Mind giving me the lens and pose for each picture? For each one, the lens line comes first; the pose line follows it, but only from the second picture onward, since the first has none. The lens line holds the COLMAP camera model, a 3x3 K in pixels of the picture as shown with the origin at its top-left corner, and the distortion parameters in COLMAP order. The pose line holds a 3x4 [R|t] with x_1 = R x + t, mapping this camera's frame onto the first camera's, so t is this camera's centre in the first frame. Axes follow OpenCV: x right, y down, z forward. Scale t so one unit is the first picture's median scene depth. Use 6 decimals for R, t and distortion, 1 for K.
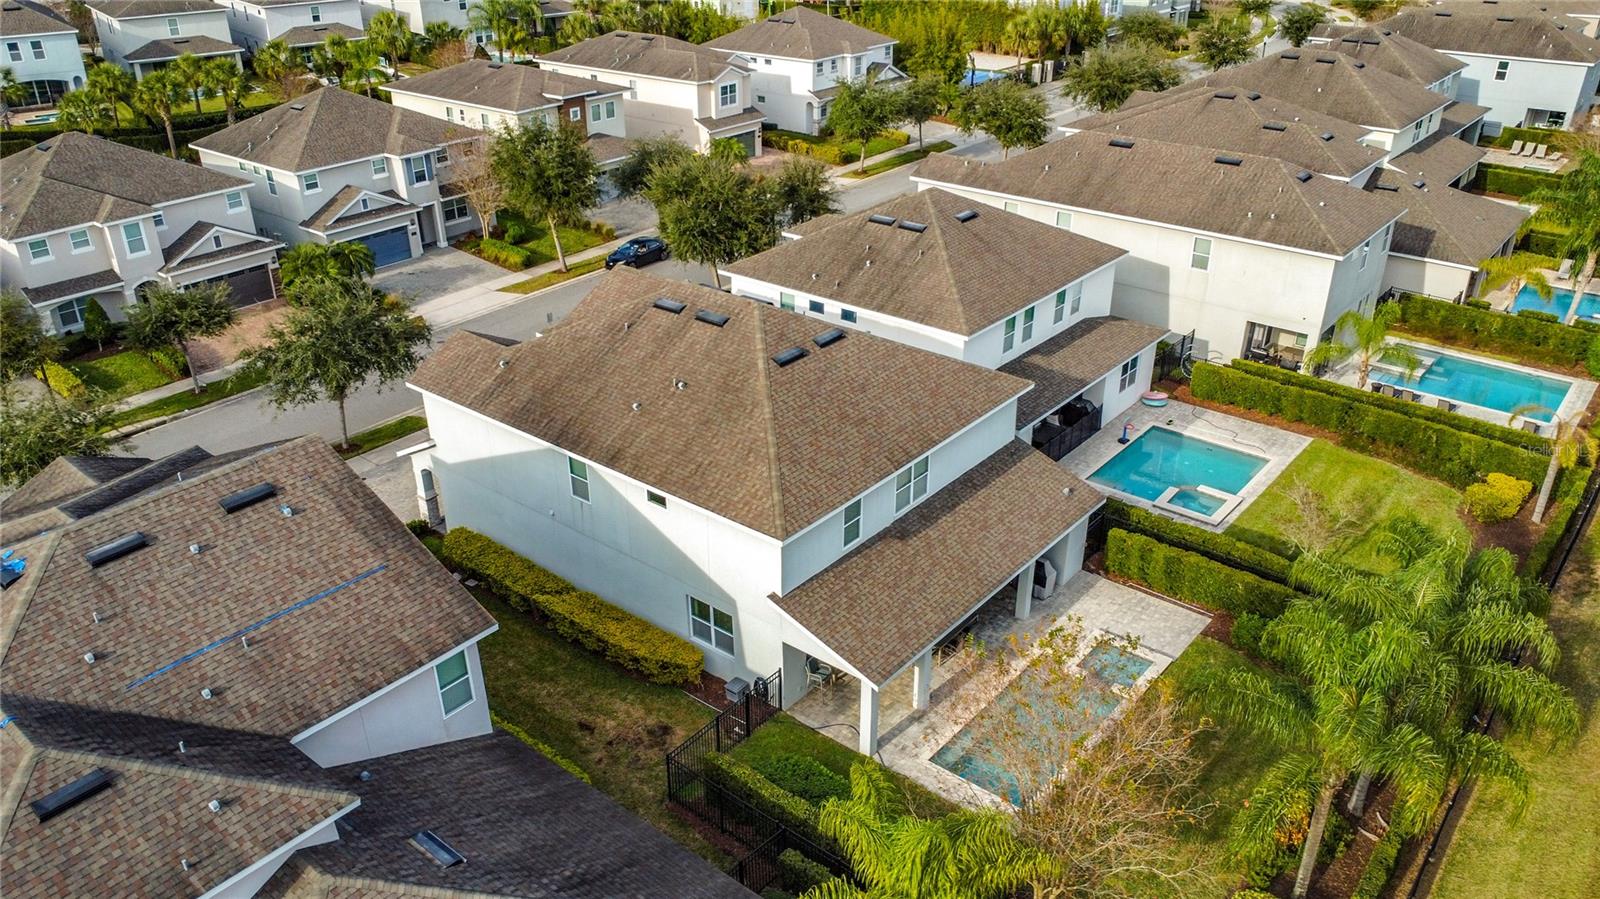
lens RADIAL K [[1190.2, 0, 725.6], [0, 1190.2, 523.0], [0, 0, 1]] dist [-0.015601, -0.006443]
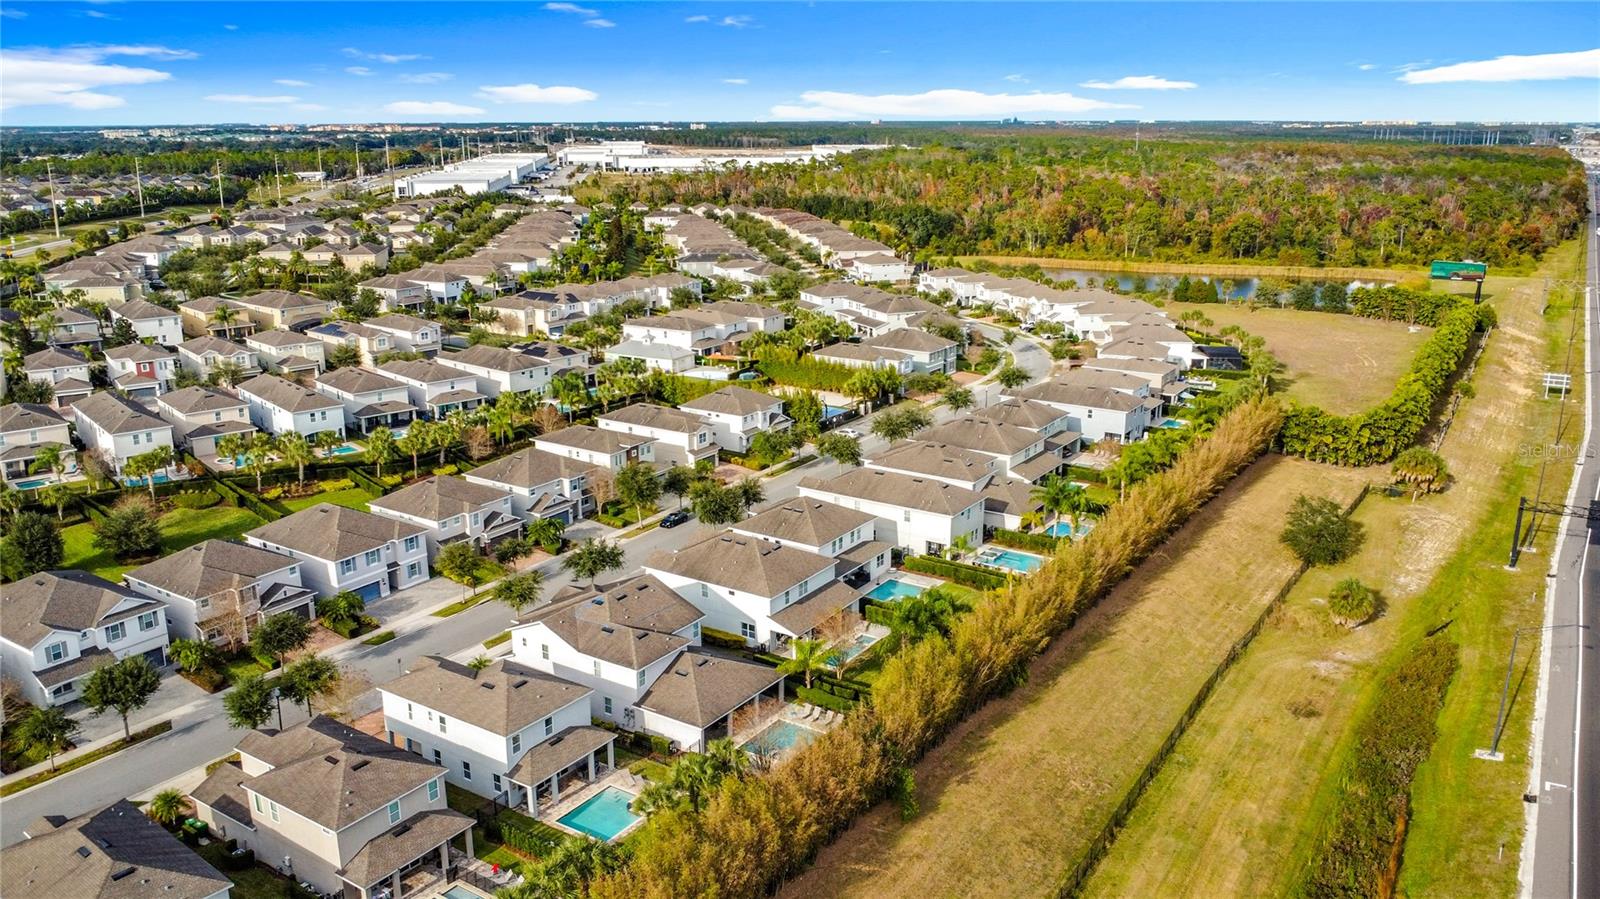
lens RADIAL K [[1163.5, 0, 793.9], [0, 1163.5, 506.5], [0, 0, 1]] dist [0.013843, -0.005919]
pose [[0.988498, -0.023129, 0.149455, -0.213591], [0.054732, 0.975960, -0.210966, 0.258929], [-0.140983, 0.216720, 0.966000, -1.335854]]
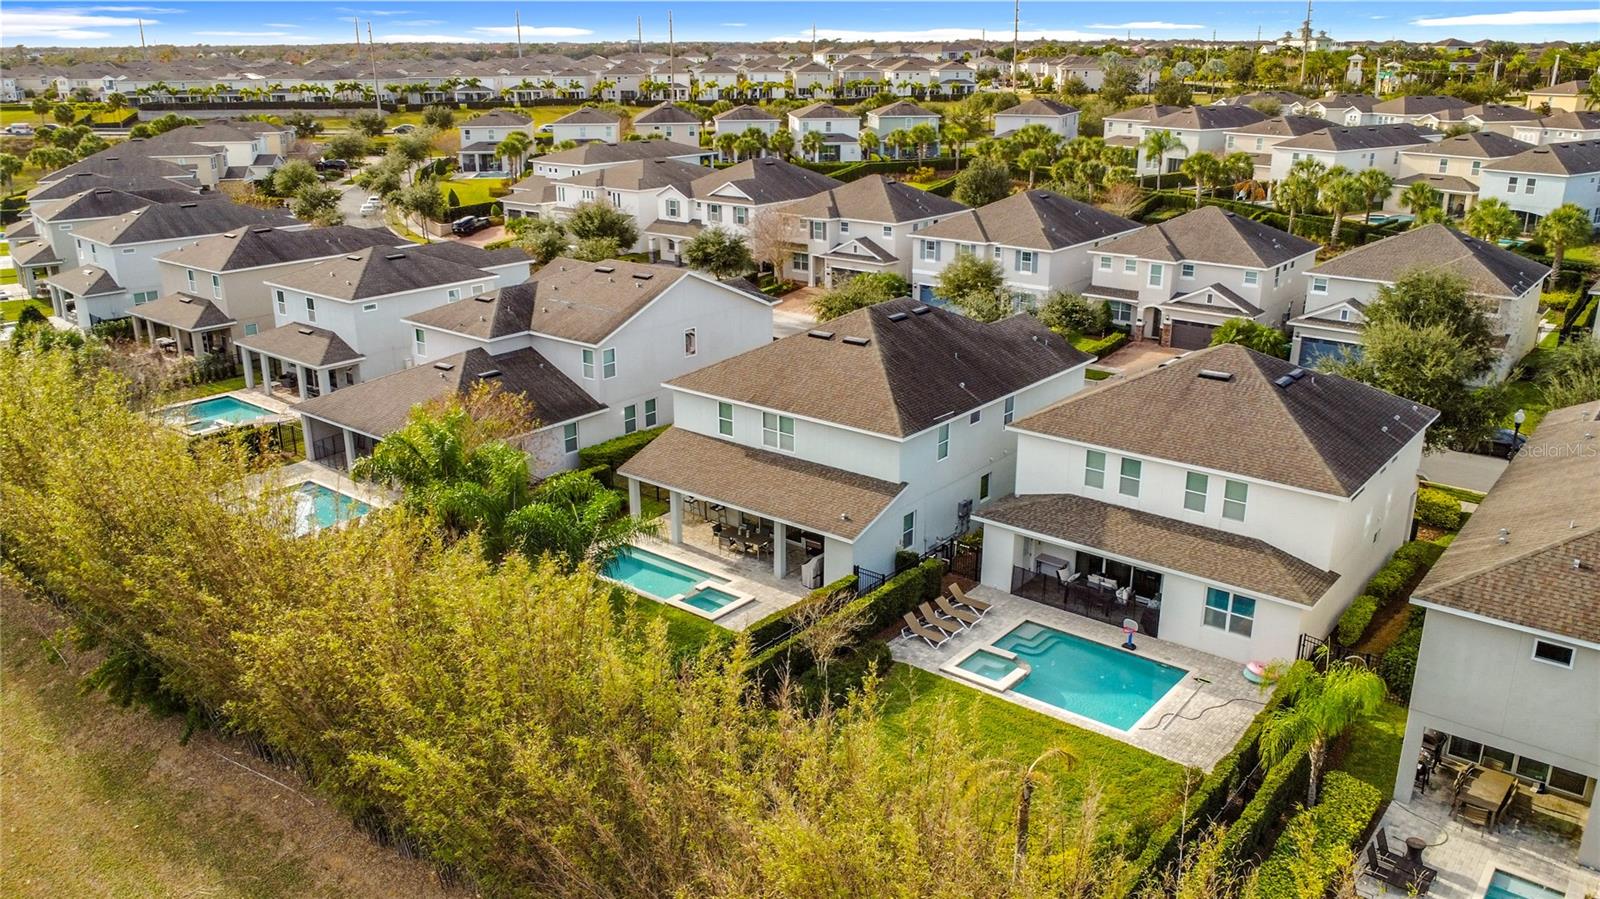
lens RADIAL K [[1231.4, 0, 800.0], [0, 1231.4, 449.5], [0, 0, 1]] dist [-0.044192, -0.001753]
pose [[0.038531, 0.330515, -0.943014, 0.916376], [-0.495049, 0.826077, 0.269303, -0.252061], [0.868010, 0.456461, 0.195451, 0.445368]]
